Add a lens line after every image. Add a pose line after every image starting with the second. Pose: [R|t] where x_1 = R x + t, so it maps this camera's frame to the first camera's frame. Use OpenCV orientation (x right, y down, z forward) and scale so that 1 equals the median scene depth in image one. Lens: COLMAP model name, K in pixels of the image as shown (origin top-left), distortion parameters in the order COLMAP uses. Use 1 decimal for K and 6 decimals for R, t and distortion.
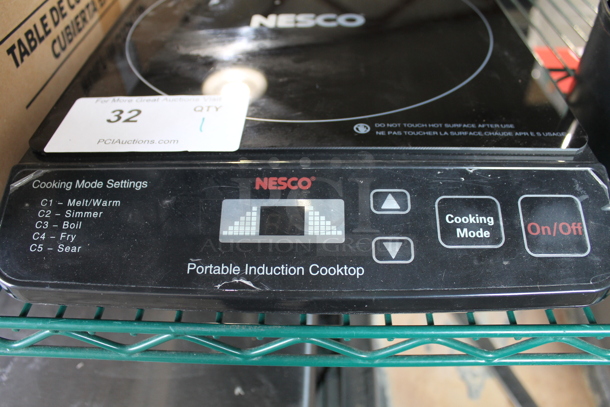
lens RADIAL K [[503.3, 0, 305.0], [0, 503.3, 203.5], [0, 0, 1]] dist [-0.183892, 0.136762]
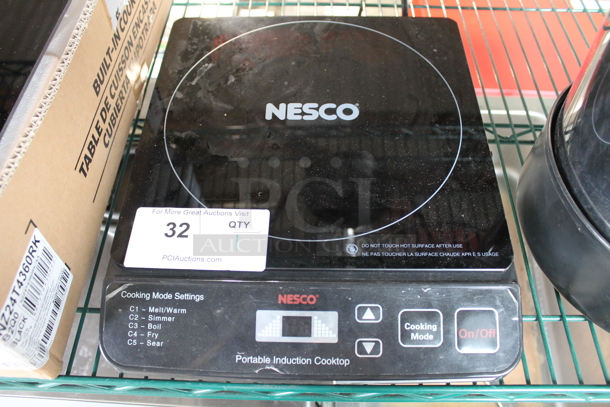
lens RADIAL K [[503.3, 0, 305.0], [0, 503.3, 203.5], [0, 0, 1]] dist [-0.183892, 0.136762]
pose [[0.999980, 0.001812, 0.006001, -0.029659], [-0.003033, 0.977647, 0.210229, -0.631954], [-0.005486, -0.210243, 0.977634, -0.383275]]
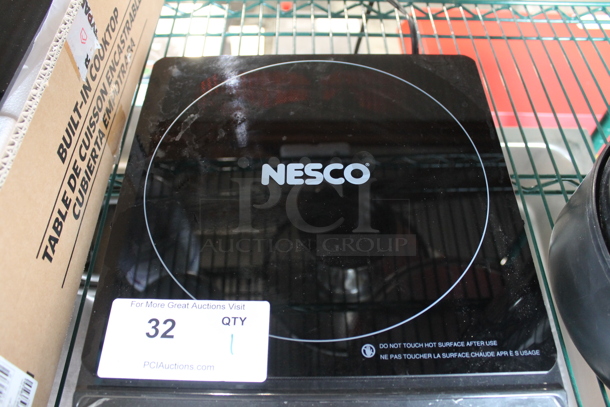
lens RADIAL K [[503.3, 0, 305.0], [0, 503.3, 203.5], [0, 0, 1]] dist [-0.183892, 0.136762]
pose [[0.999661, -0.012801, 0.022690, -0.065042], [0.007974, 0.979493, 0.201321, -0.809629], [-0.024802, -0.201071, 0.979263, -0.081552]]
